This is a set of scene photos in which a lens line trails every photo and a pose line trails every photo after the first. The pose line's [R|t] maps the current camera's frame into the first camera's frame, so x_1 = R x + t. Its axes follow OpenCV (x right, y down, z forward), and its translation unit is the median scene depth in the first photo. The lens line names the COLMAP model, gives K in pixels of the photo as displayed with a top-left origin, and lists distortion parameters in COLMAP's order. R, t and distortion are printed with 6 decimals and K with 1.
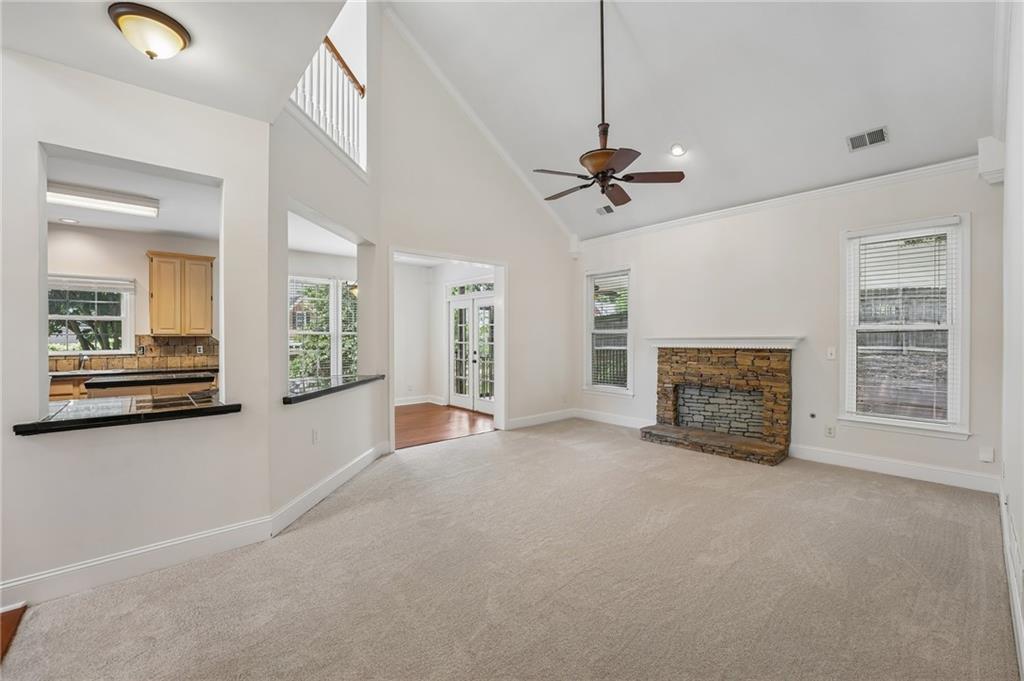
lens RADIAL K [[424.1, 0, 507.6], [0, 424.1, 341.8], [0, 0, 1]] dist [-0.014098, 0.000113]
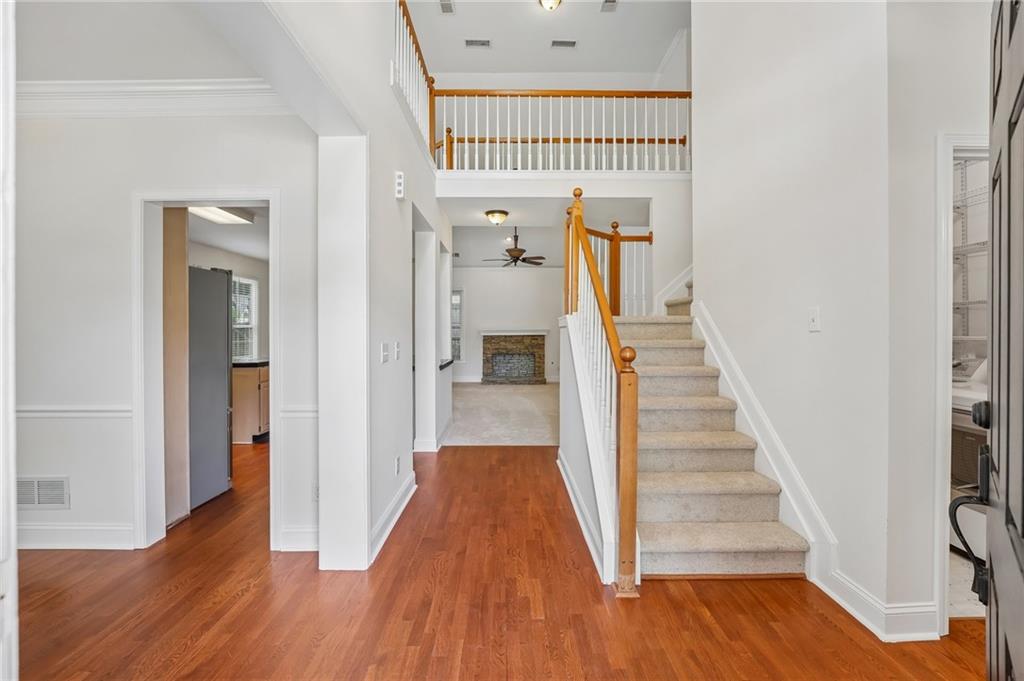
lens RADIAL K [[421.2, 0, 514.6], [0, 421.2, 332.9], [0, 0, 1]] dist [-0.020400, -0.000040]
pose [[0.643155, -0.003407, 0.765728, -1.027552], [0.010129, 0.999940, -0.004058, 0.012703], [-0.765669, 0.010366, 0.643151, -0.301481]]
